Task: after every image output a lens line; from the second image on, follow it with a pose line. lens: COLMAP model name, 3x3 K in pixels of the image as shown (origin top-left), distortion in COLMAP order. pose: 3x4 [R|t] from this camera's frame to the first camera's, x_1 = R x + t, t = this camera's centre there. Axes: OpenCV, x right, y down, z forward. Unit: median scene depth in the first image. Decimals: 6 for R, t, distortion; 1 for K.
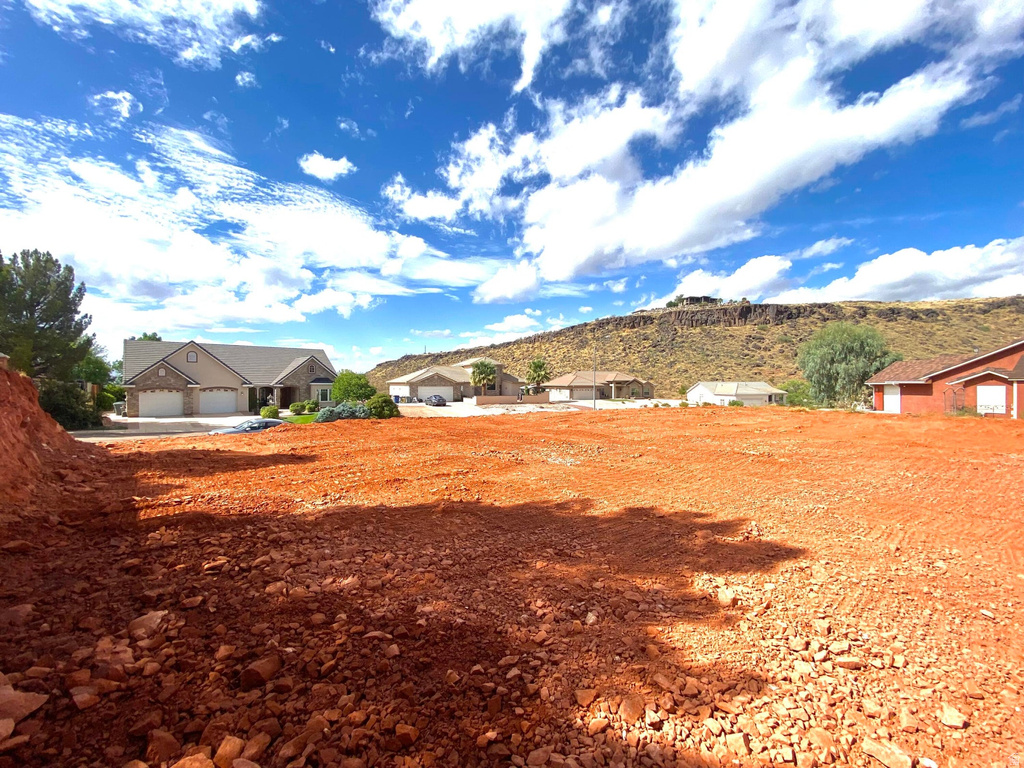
lens RADIAL K [[404.7, 0, 483.6], [0, 404.7, 370.2], [0, 0, 1]] dist [-0.030247, -0.002222]
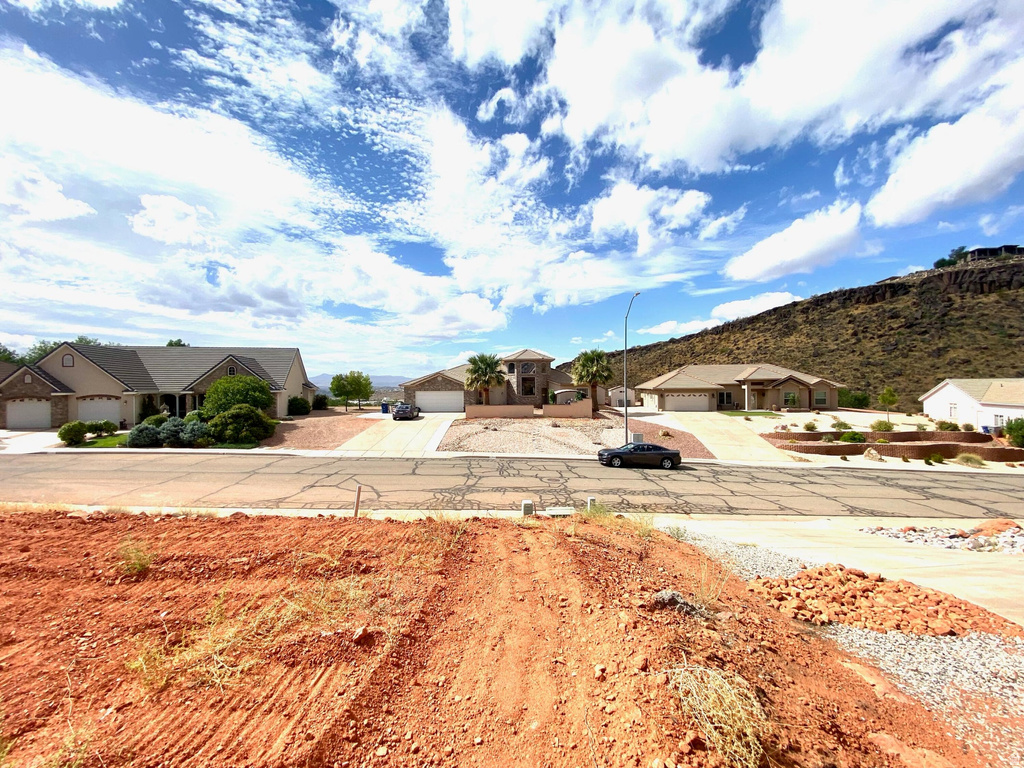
lens RADIAL K [[404.7, 0, 536.8], [0, 404.7, 371.6], [0, 0, 1]] dist [-0.030247, -0.002222]
pose [[0.913938, -0.026144, -0.405010, 0.122755], [0.024809, 0.999656, -0.008546, 0.005582], [0.405094, -0.002237, 0.914272, 0.154002]]
